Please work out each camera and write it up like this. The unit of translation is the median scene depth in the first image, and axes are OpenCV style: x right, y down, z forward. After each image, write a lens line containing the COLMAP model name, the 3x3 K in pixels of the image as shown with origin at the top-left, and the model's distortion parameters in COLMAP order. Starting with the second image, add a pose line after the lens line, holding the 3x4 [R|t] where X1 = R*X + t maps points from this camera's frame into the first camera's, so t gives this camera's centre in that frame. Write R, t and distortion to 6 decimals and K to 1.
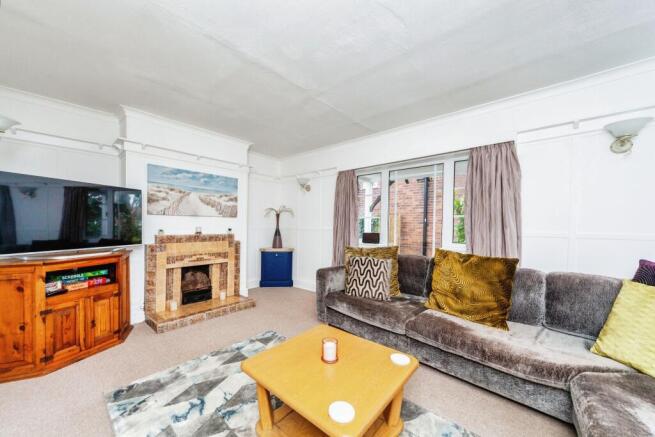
lens RADIAL K [[242.6, 0, 309.2], [0, 242.6, 227.1], [0, 0, 1]] dist [0.011477, 0.000313]
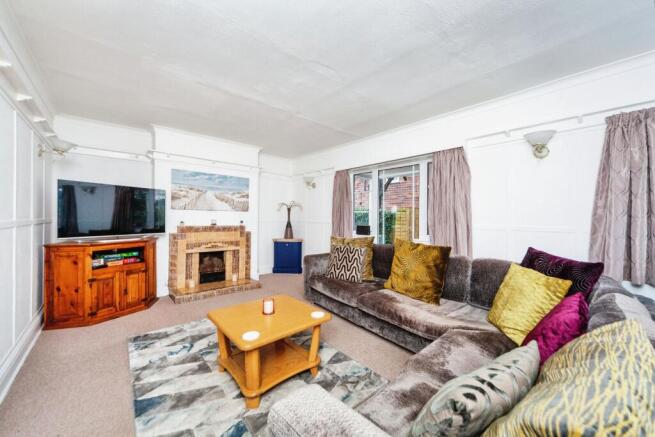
lens RADIAL K [[247.2, 0, 329.4], [0, 247.2, 217.4], [0, 0, 1]] dist [0.016157, -0.000155]
pose [[0.995609, 0.003857, -0.093526, 0.302838], [-0.004861, 0.999933, -0.010509, -0.000593], [0.093479, 0.010917, 0.995561, -0.221559]]
